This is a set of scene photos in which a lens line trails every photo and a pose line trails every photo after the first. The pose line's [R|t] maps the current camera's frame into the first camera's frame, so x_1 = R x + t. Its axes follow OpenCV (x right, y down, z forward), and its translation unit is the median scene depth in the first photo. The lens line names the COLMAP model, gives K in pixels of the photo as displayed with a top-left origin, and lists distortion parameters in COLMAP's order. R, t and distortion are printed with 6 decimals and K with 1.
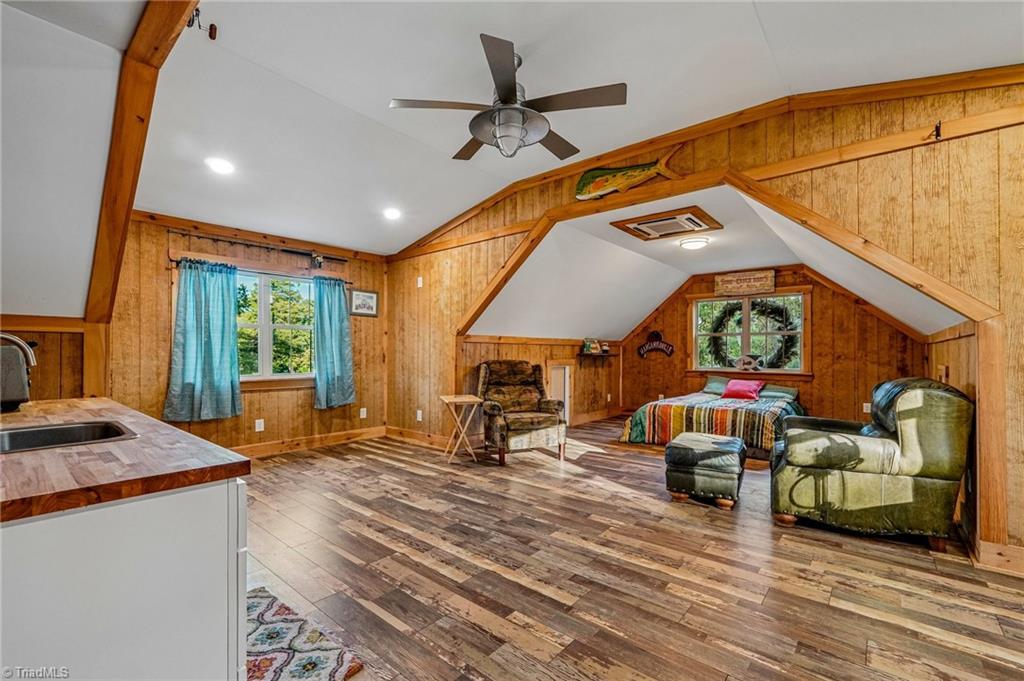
lens RADIAL K [[439.0, 0, 517.0], [0, 439.0, 346.4], [0, 0, 1]] dist [0.001018, 0.000093]
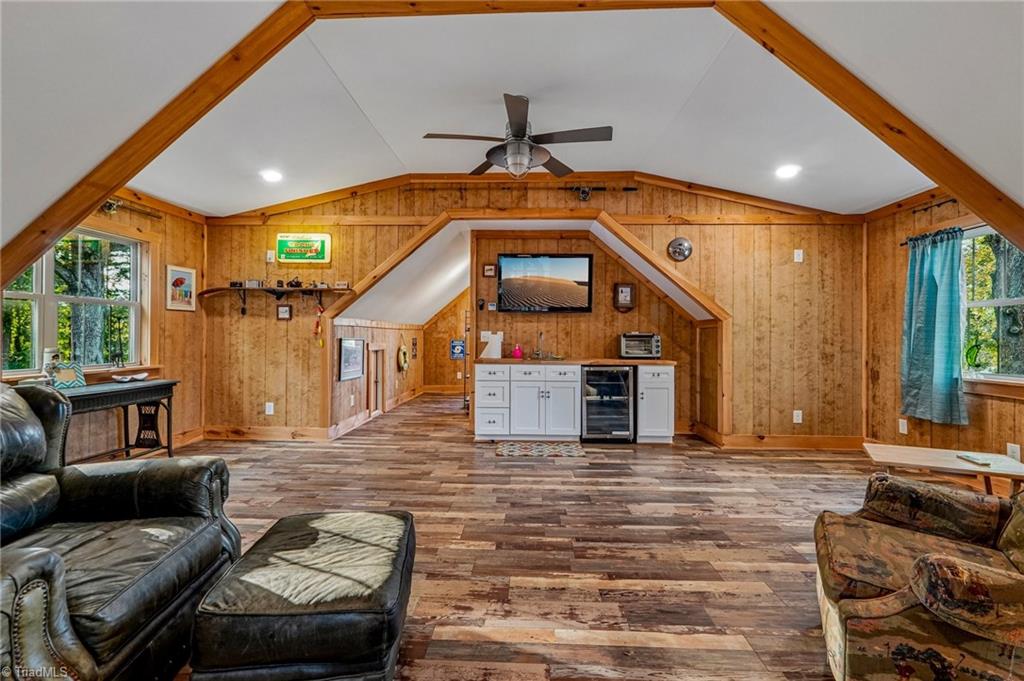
lens RADIAL K [[439.0, 0, 516.1], [0, 439.0, 338.5], [0, 0, 1]] dist [0.001018, 0.000093]
pose [[-0.784780, -0.004916, -0.619755, 0.580987], [-0.000243, 0.999971, -0.007624, 0.021569], [0.619775, -0.005833, -0.784758, 1.526737]]
